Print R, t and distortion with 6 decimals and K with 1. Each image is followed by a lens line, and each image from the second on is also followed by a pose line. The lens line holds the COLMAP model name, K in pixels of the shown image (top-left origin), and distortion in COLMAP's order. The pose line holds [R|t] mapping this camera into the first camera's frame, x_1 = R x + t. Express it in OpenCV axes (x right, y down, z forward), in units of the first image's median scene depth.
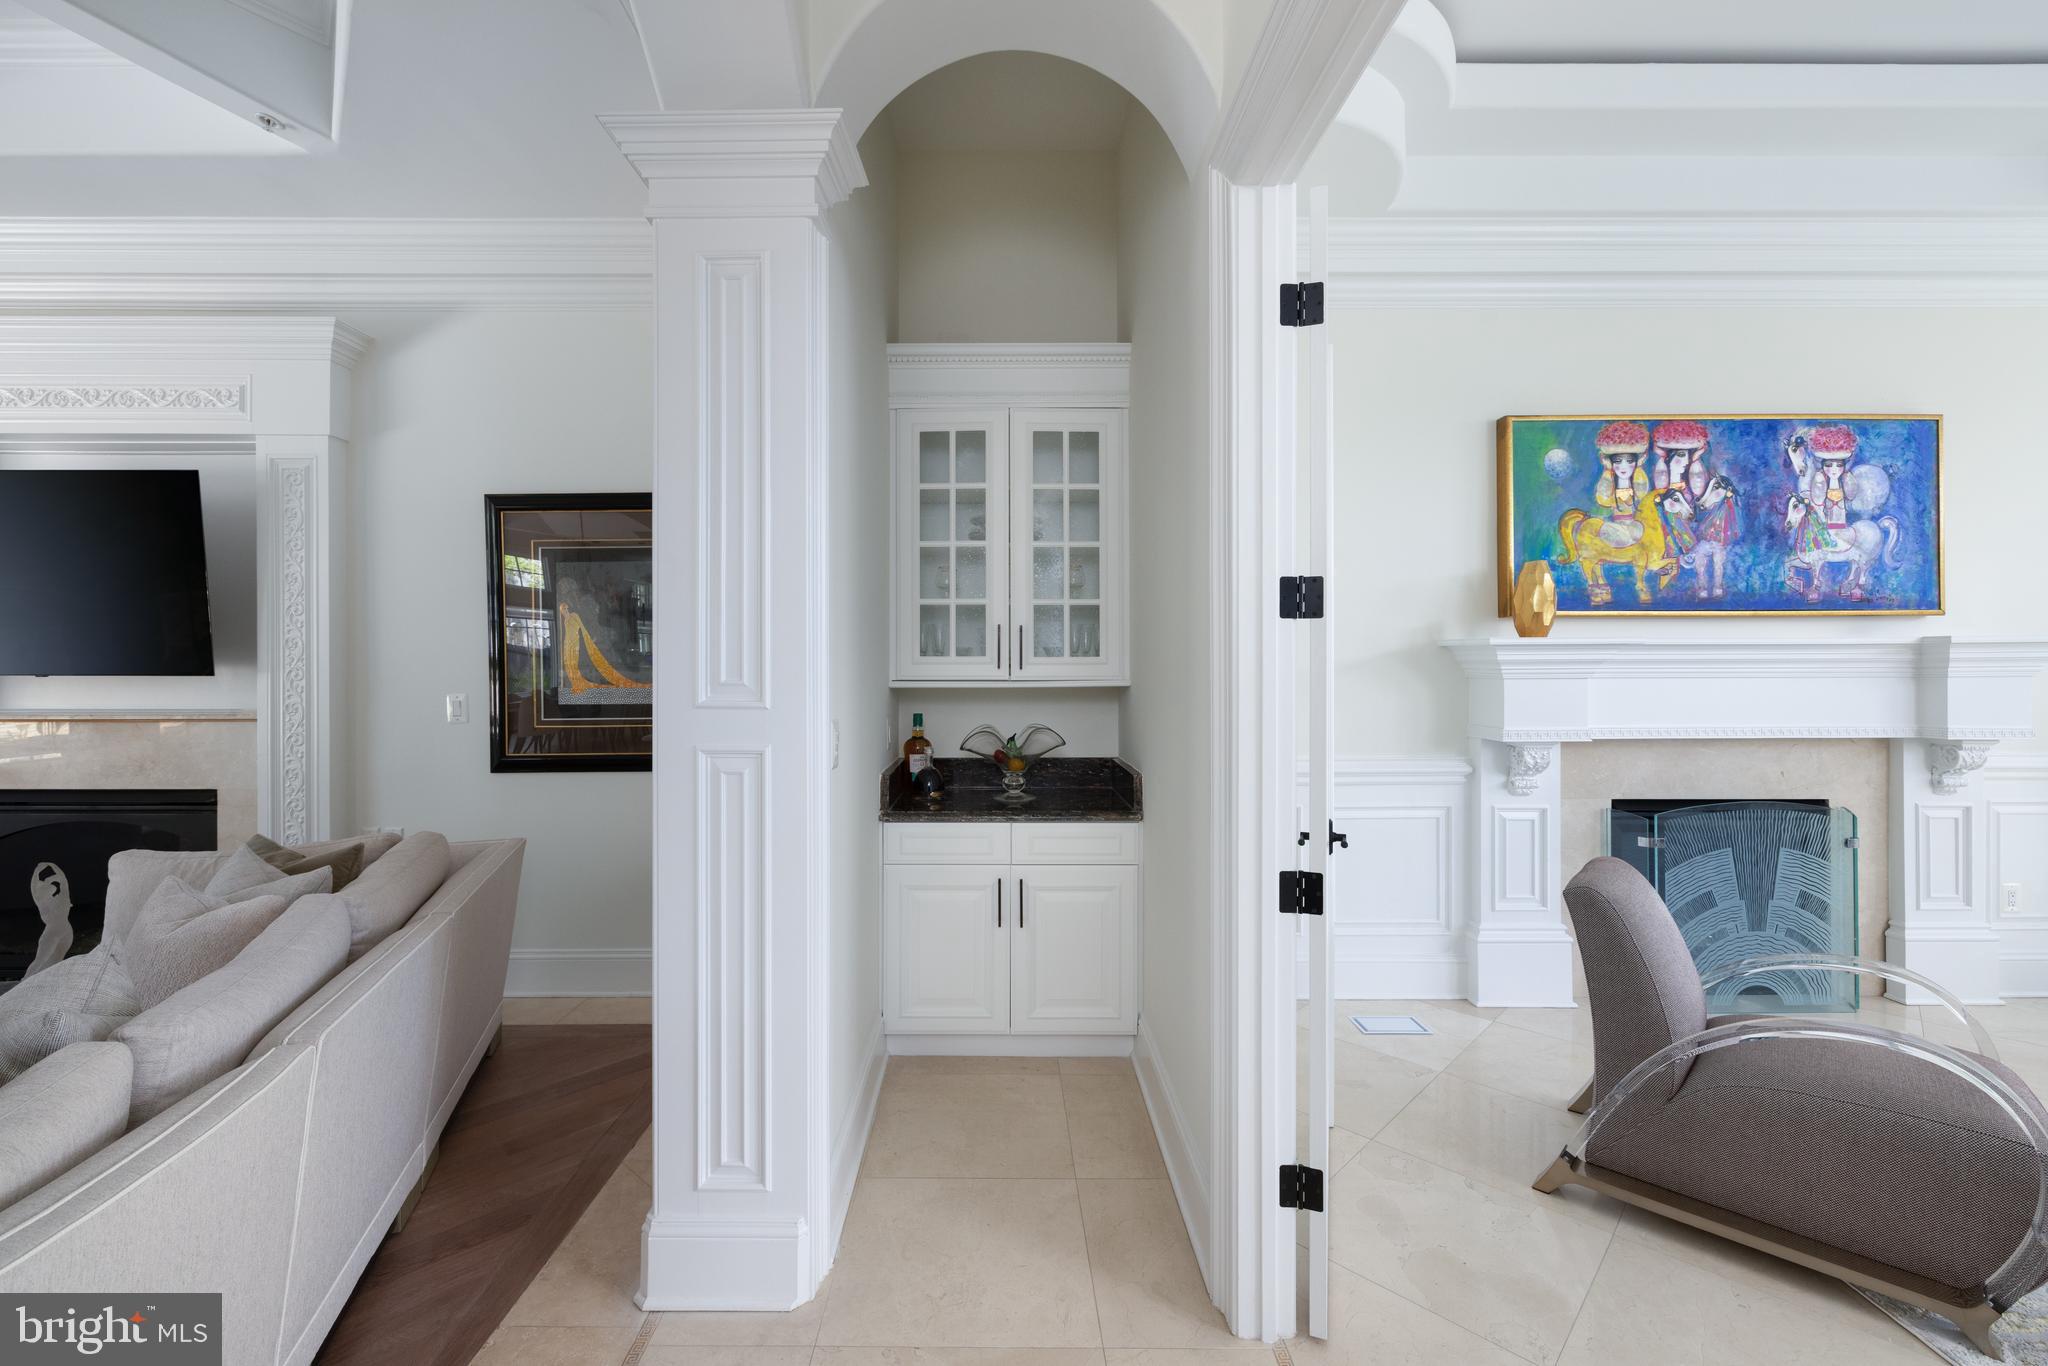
lens RADIAL K [[893.4, 0, 1024.0], [0, 893.4, 683.0], [0, 0, 1]] dist [0.000909, 0.000199]
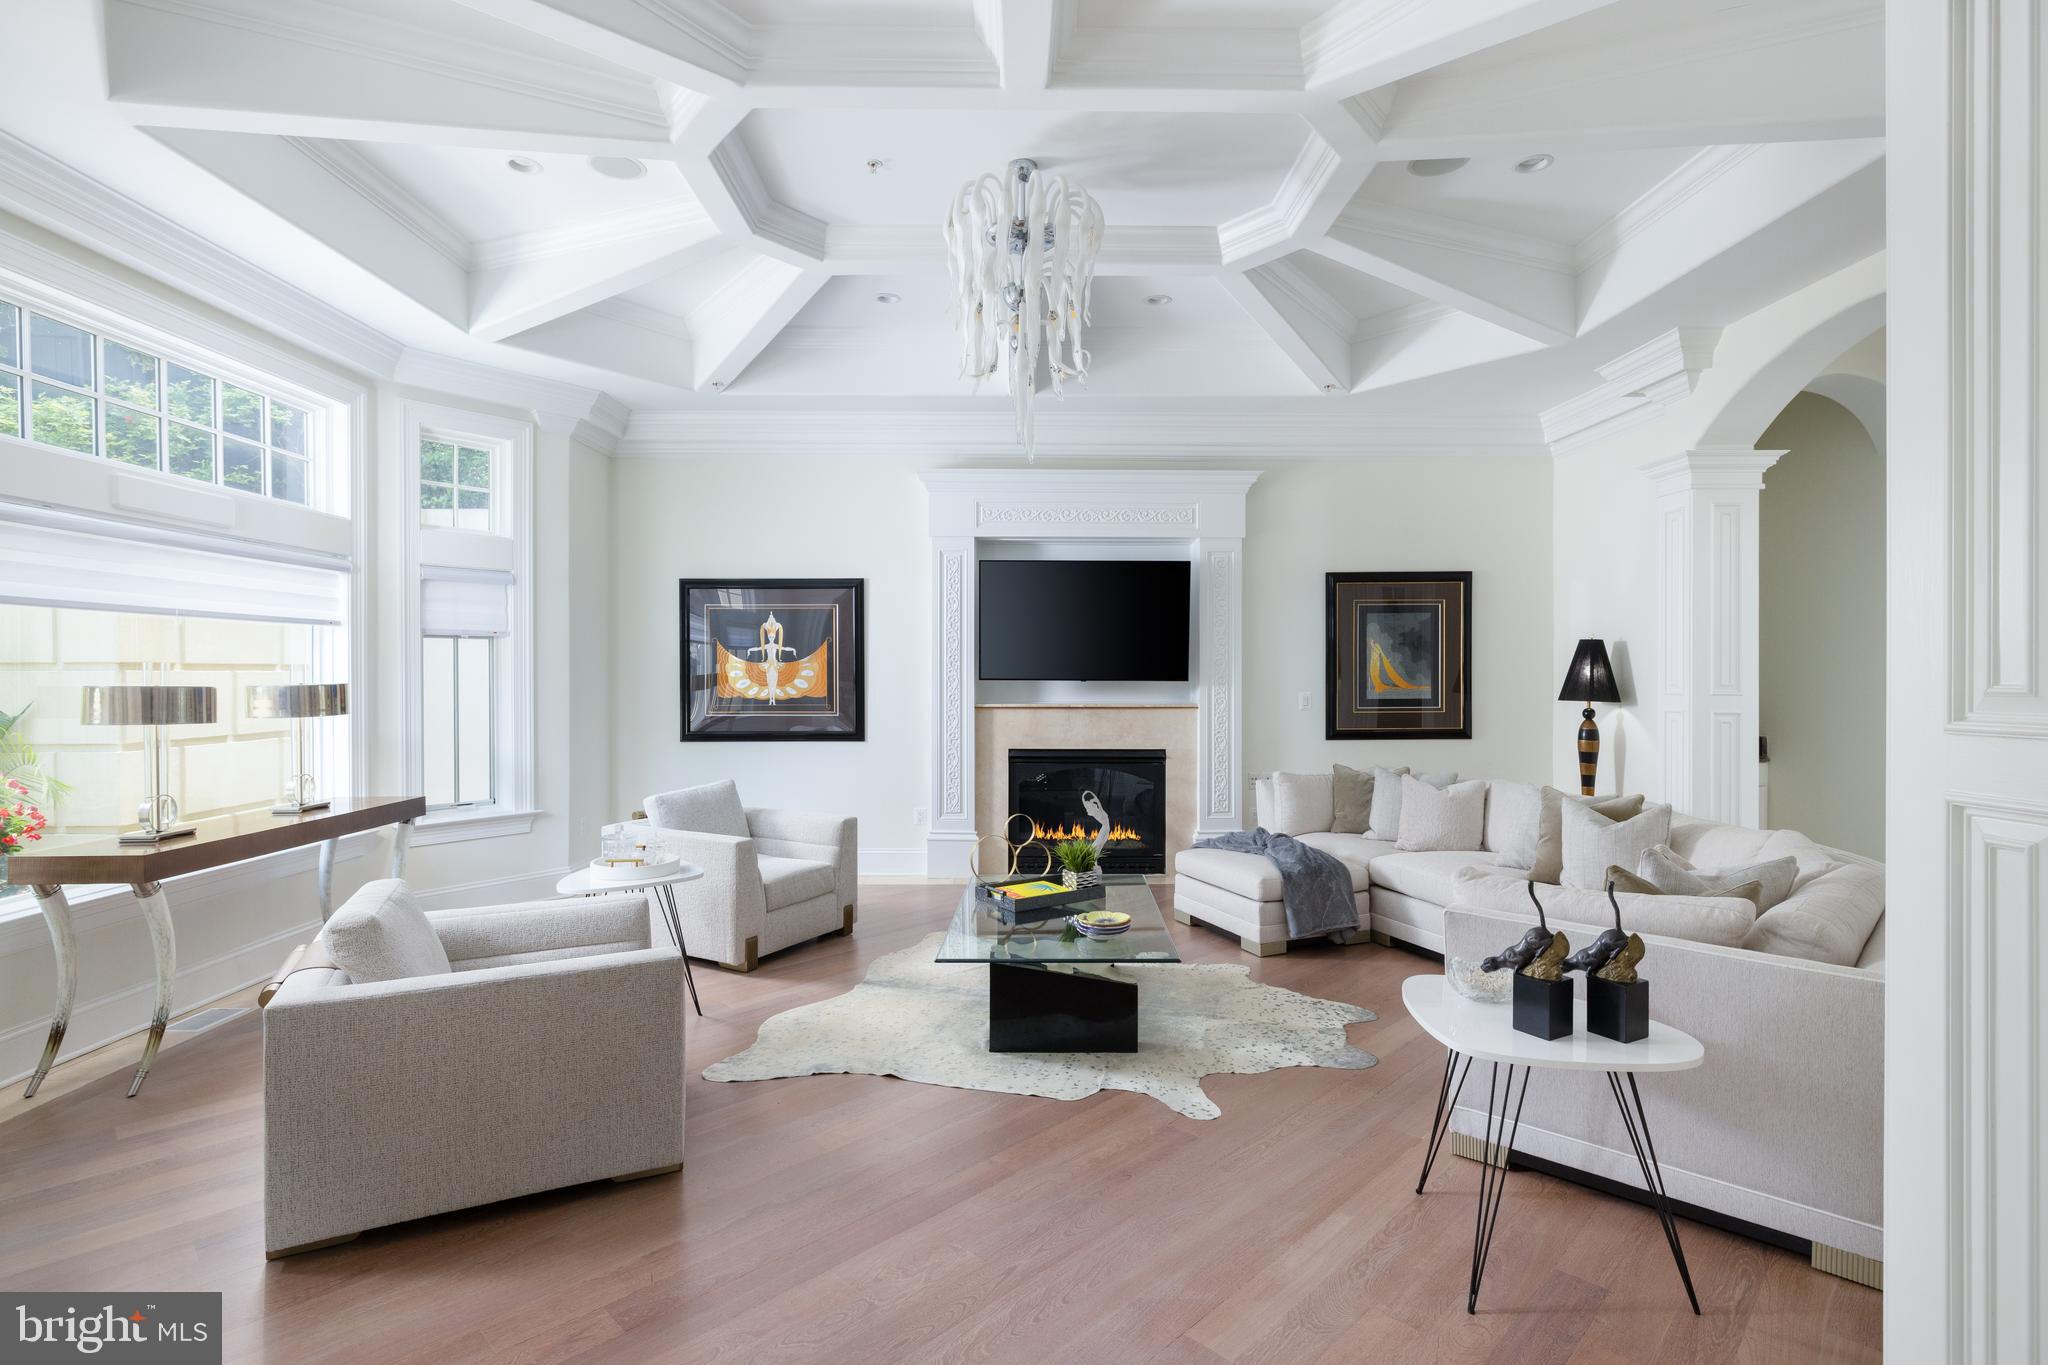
lens RADIAL K [[992.6, 0, 1024.0], [0, 992.6, 682.5], [0, 0, 1]] dist [-0.000625, 0.000390]
pose [[0.999854, 0.005050, 0.016325, -1.192251], [-0.005314, 0.999855, 0.016152, -0.032993], [-0.016242, -0.016236, 0.999736, -0.838295]]
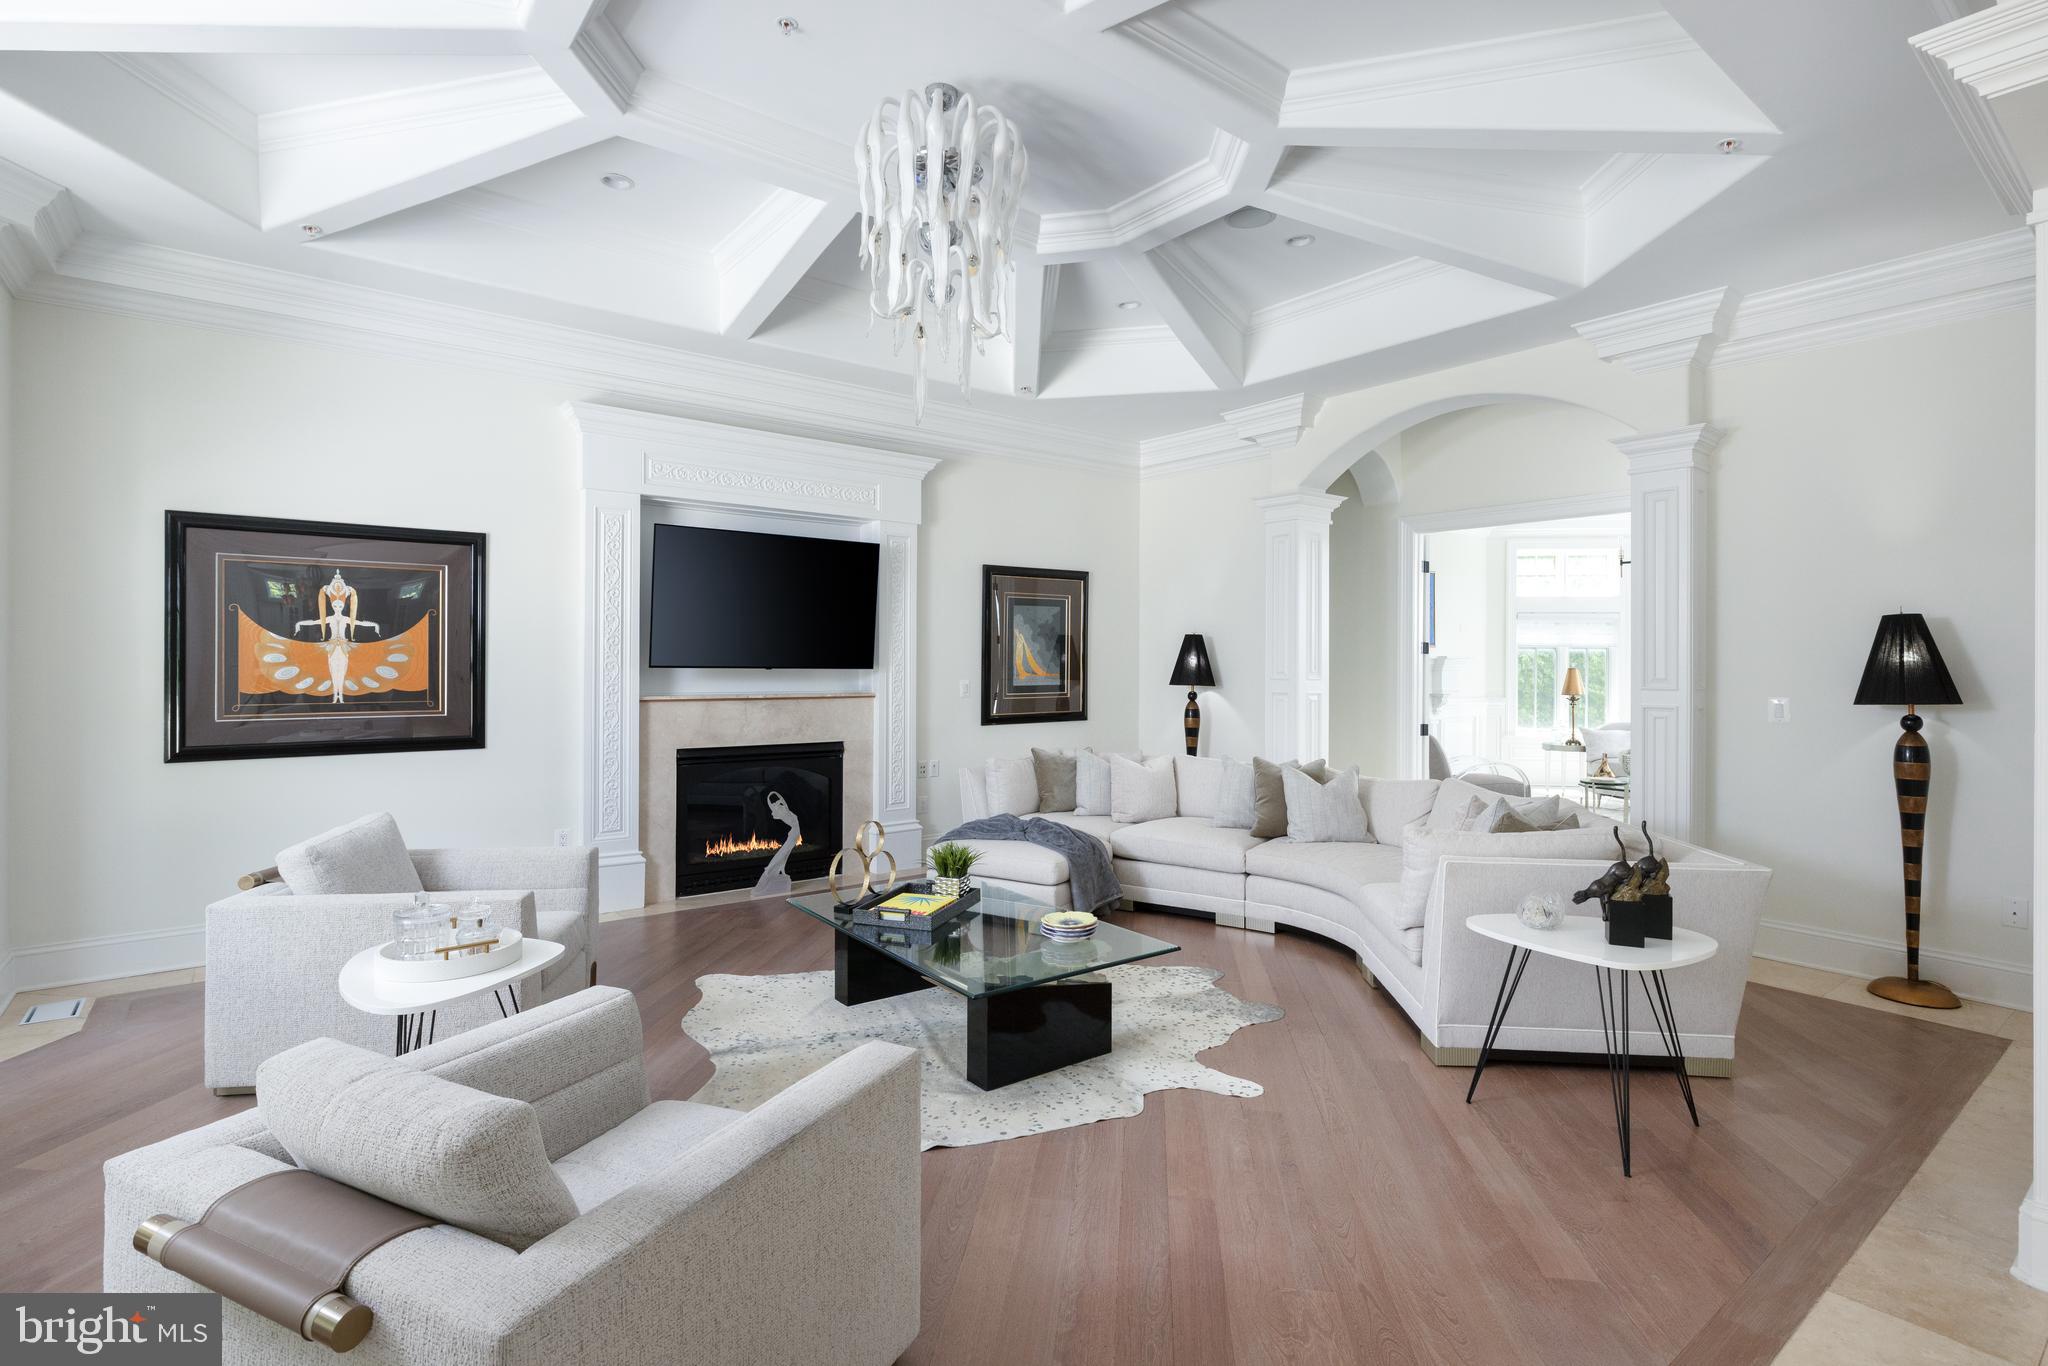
lens RADIAL K [[985.2, 0, 1026.0], [0, 985.2, 664.7], [0, 0, 1]] dist [-0.004277, -0.000177]
pose [[0.784314, 0.007451, 0.620319, -1.716897], [-0.013027, 0.999905, 0.004460, -0.026265], [-0.620227, -0.011579, 0.784337, -0.549023]]
